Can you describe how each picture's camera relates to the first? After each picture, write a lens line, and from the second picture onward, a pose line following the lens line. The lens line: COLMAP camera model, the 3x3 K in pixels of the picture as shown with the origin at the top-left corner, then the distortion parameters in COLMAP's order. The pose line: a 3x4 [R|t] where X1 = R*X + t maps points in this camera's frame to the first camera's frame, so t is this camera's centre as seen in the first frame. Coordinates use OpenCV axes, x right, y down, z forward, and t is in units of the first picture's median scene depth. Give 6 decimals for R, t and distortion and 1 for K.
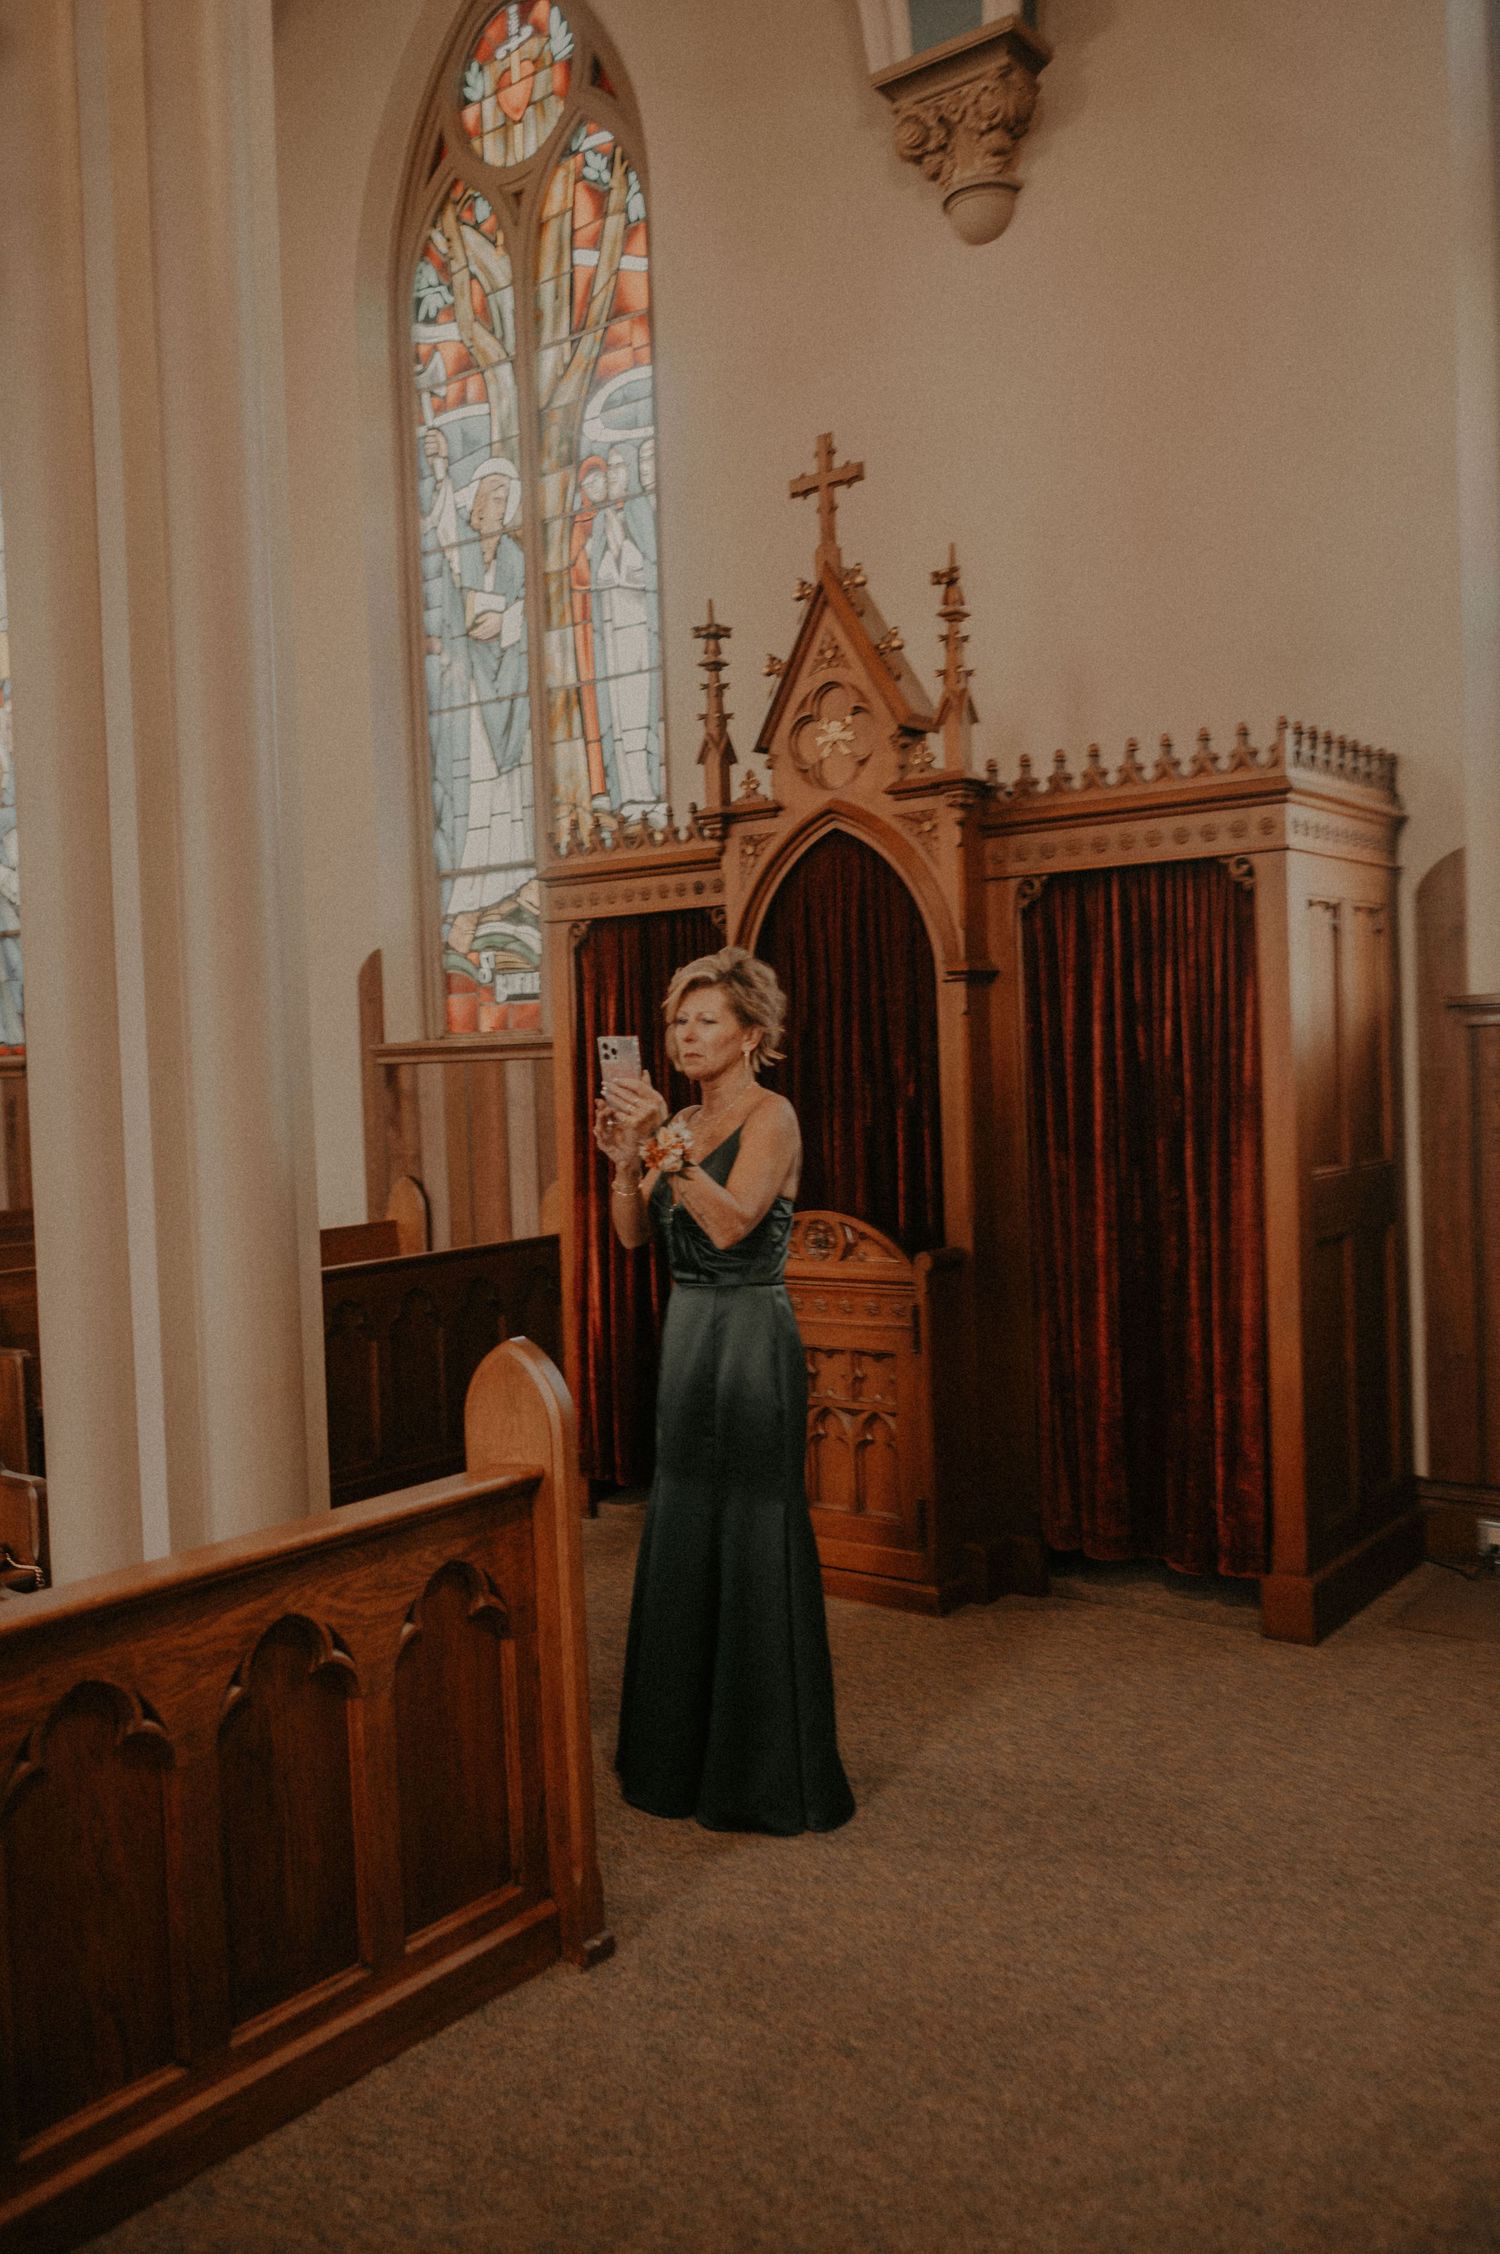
lens RADIAL K [[1852.6, 0, 749.7], [0, 1852.6, 1136.7], [0, 0, 1]] dist [-0.006209, -0.002881]
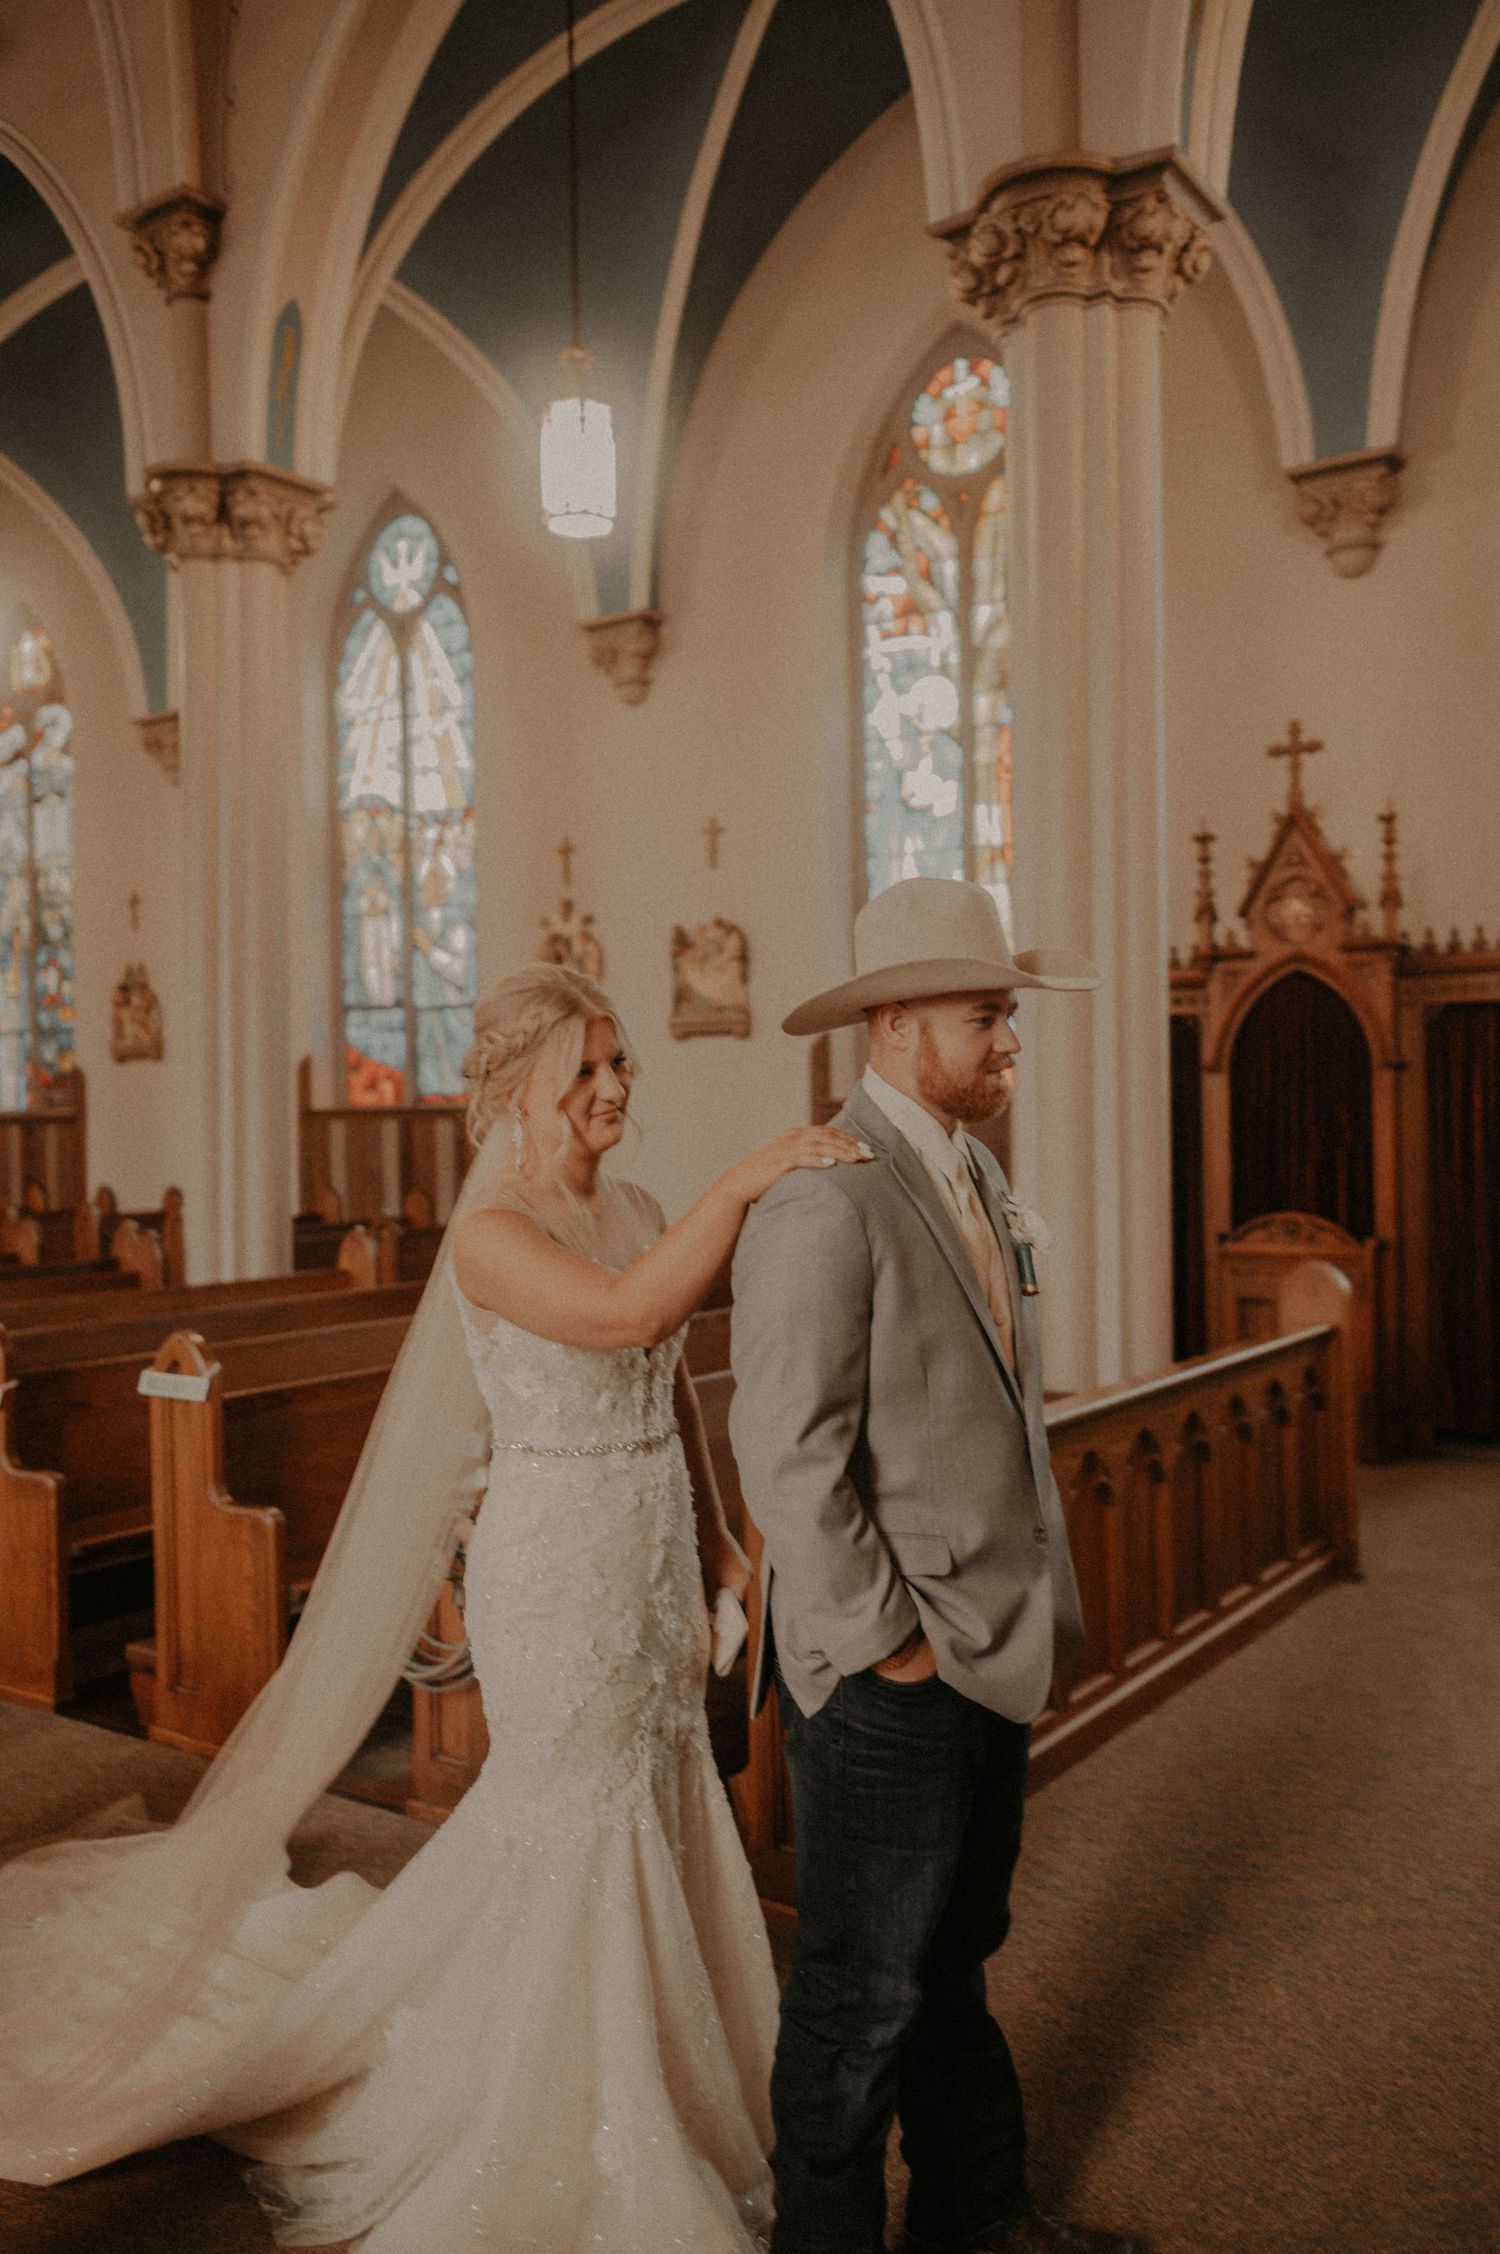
lens RADIAL K [[1852.6, 0, 768.0], [0, 1852.6, 1140.3], [0, 0, 1]] dist [-0.006209, -0.002881]
pose [[0.998699, 0.017387, 0.047942, -0.450807], [-0.015947, 0.999415, -0.030265, 0.031446], [-0.048440, 0.029461, 0.998392, -0.512750]]
